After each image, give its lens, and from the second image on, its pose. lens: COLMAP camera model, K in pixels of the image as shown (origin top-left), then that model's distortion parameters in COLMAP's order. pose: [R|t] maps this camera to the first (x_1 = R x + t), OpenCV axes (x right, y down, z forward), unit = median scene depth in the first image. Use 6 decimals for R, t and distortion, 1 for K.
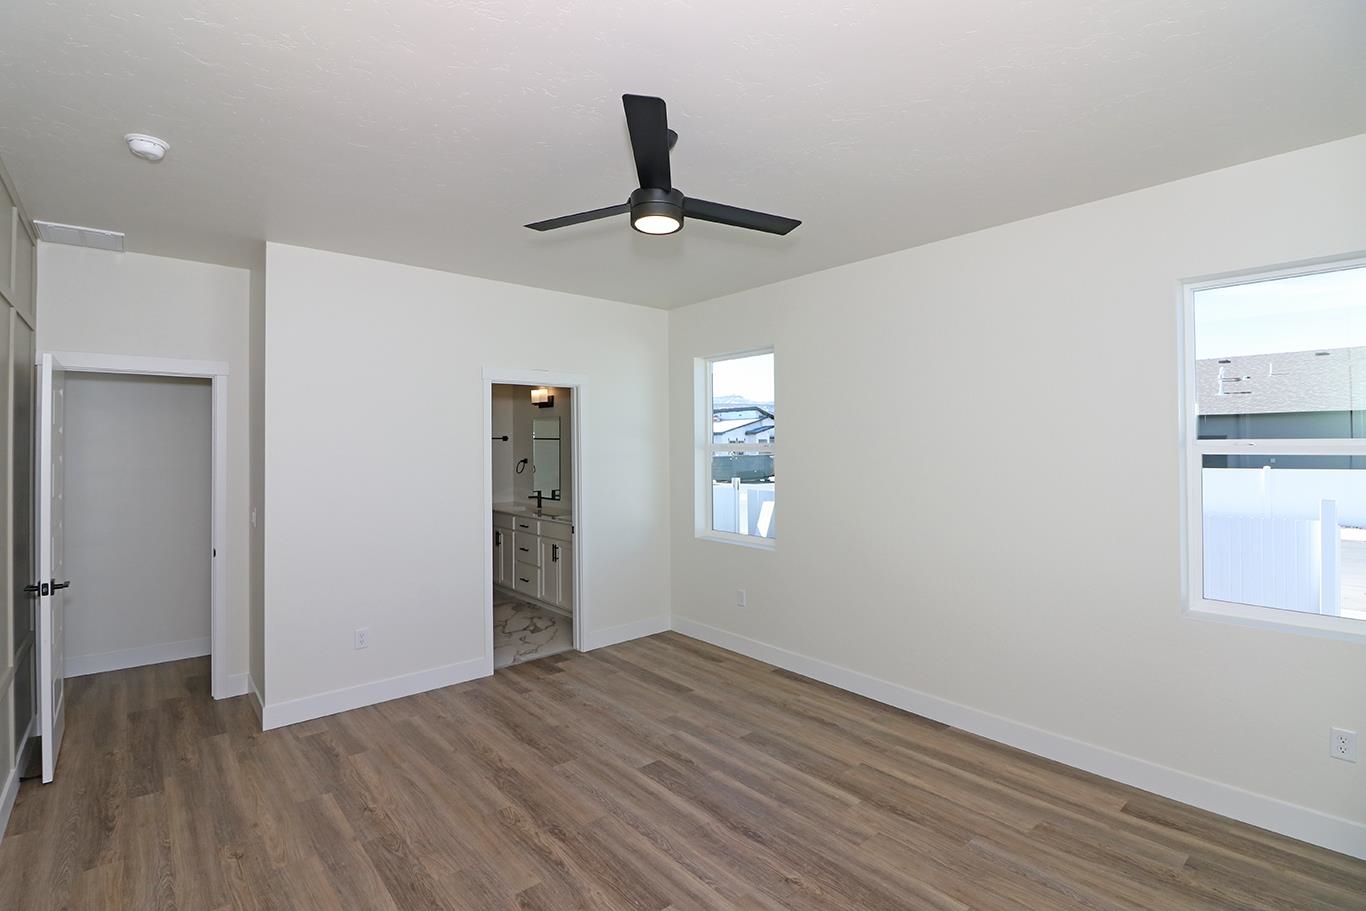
lens RADIAL K [[628.6, 0, 684.3], [0, 628.6, 443.6], [0, 0, 1]] dist [0.004446, -0.008314]
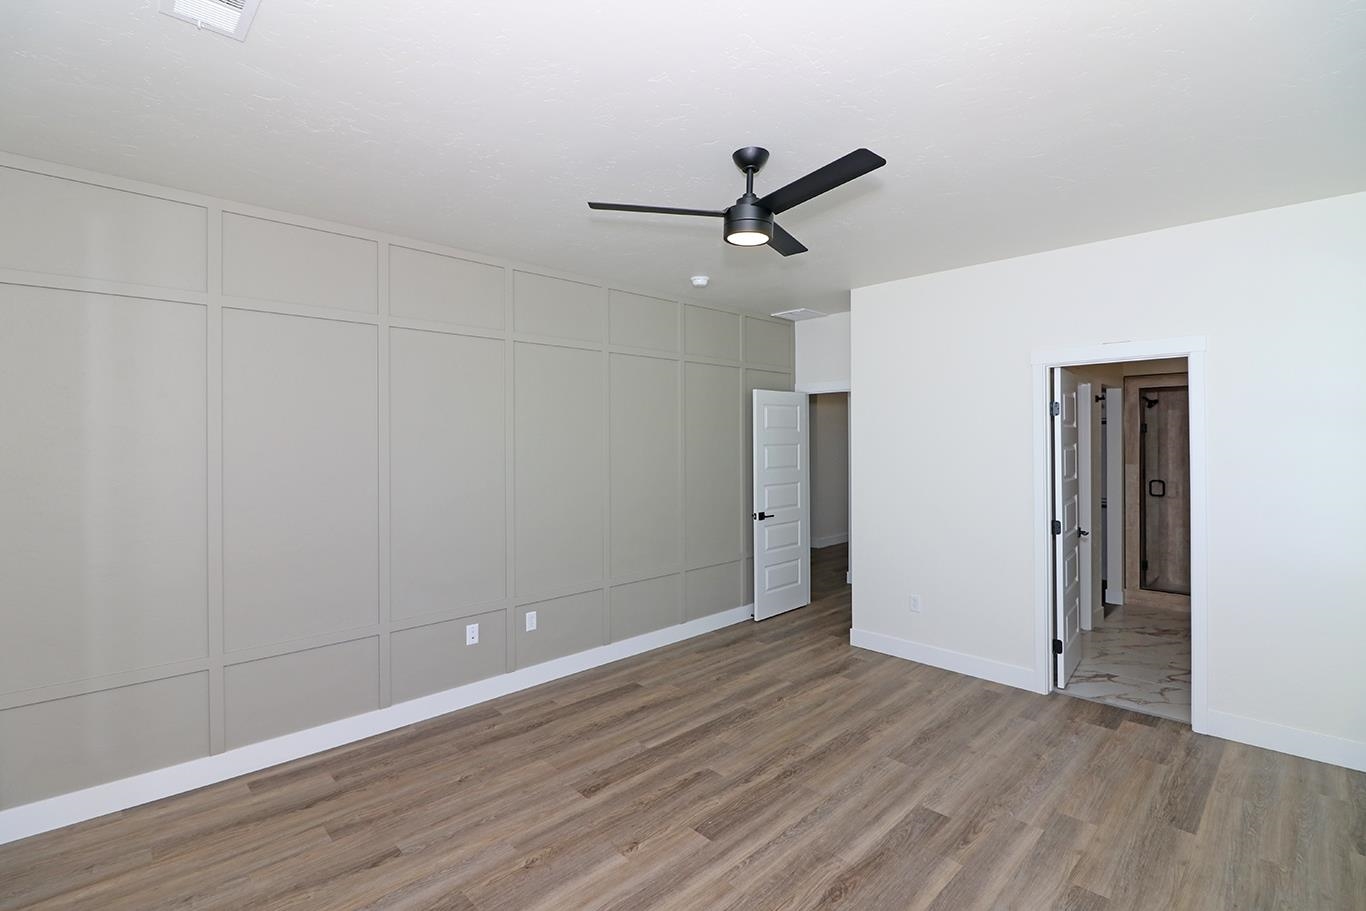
lens RADIAL K [[628.6, 0, 684.3], [0, 628.6, 443.6], [0, 0, 1]] dist [0.004446, -0.008314]
pose [[0.072921, 0.004401, -0.997328, 0.765572], [0.010821, 0.999928, 0.005204, 0.001833], [0.997279, -0.011171, 0.072868, 0.601212]]
